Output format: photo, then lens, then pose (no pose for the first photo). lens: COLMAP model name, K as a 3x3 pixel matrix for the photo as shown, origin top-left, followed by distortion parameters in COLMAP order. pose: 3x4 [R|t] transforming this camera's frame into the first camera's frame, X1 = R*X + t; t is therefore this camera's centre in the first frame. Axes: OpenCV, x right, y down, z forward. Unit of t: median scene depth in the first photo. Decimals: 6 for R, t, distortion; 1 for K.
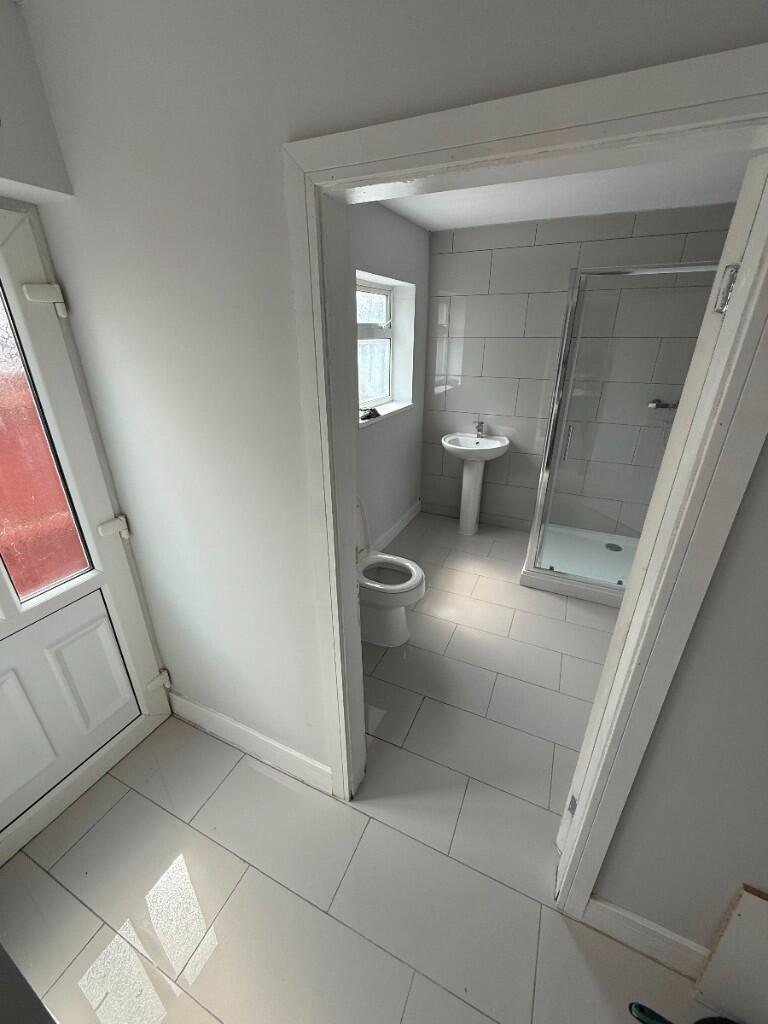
lens RADIAL K [[409.4, 0, 387.5], [0, 409.4, 513.1], [0, 0, 1]] dist [-0.002847, 0.000894]
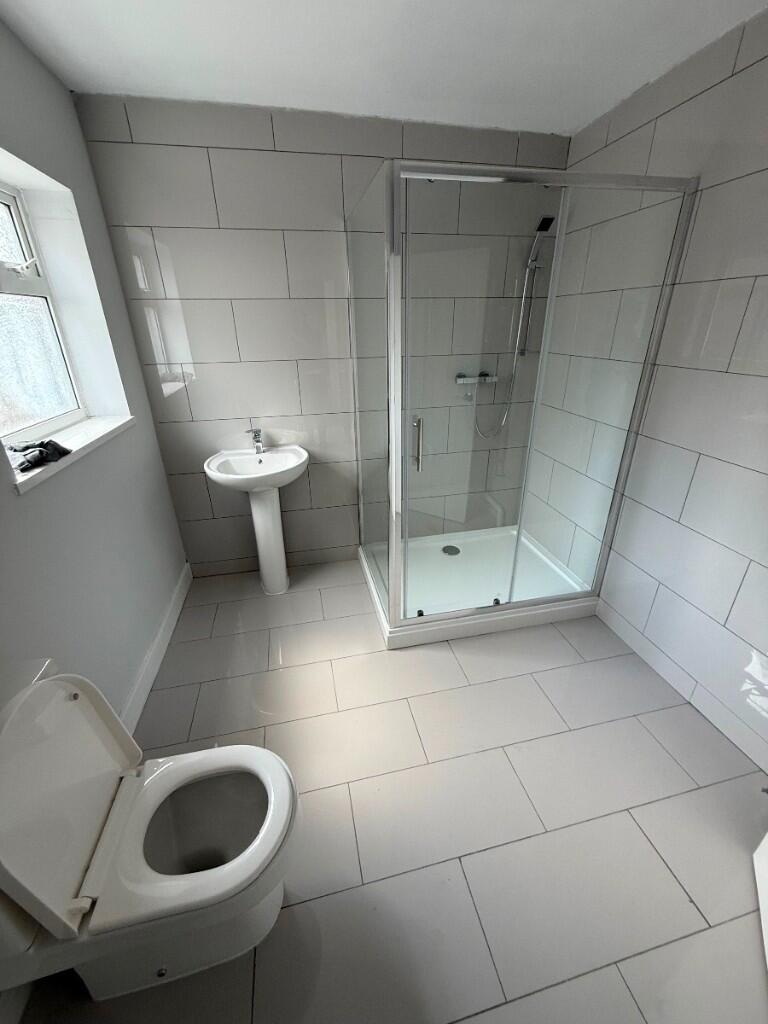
lens RADIAL K [[409.4, 0, 384.7], [0, 409.4, 512.7], [0, 0, 1]] dist [-0.002847, 0.000894]
pose [[0.799278, -0.261294, 0.541184, -0.001013], [0.253072, 0.963134, 0.091256, -0.102803], [-0.545078, 0.064019, 0.835938, 0.344058]]
